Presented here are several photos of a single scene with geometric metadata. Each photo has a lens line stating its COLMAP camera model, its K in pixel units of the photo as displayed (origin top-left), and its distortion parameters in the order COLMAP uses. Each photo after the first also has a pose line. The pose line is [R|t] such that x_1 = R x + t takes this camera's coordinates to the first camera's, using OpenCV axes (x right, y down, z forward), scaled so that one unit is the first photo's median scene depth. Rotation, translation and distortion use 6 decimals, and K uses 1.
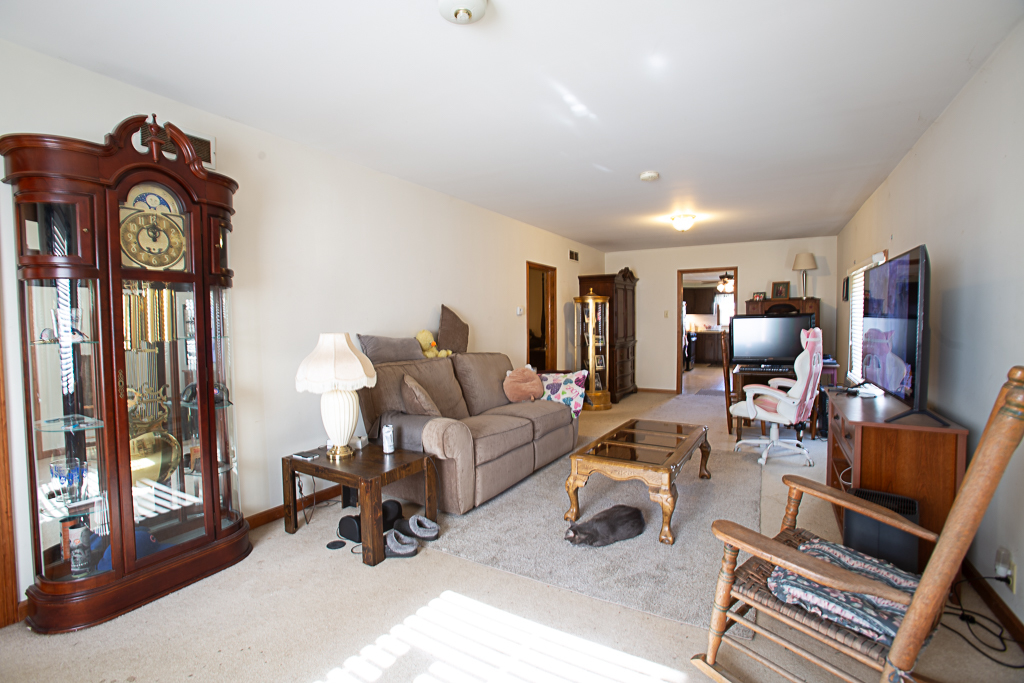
lens RADIAL K [[470.0, 0, 503.0], [0, 470.0, 336.0], [0, 0, 1]] dist [-0.073822, 0.036123]
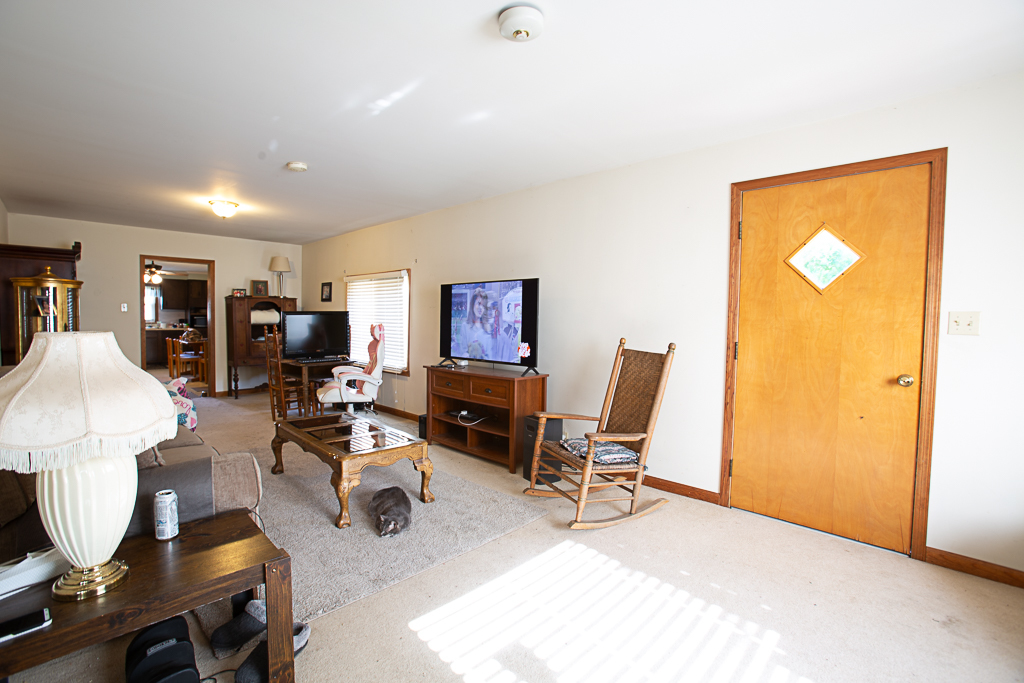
lens RADIAL K [[470.0, 0, 503.0], [0, 470.0, 336.0], [0, 0, 1]] dist [-0.073822, 0.036123]
pose [[0.236880, -0.023476, 0.971255, -0.376147], [0.017252, 0.999652, 0.019955, -0.001462], [-0.971386, 0.012029, 0.237202, 0.255948]]
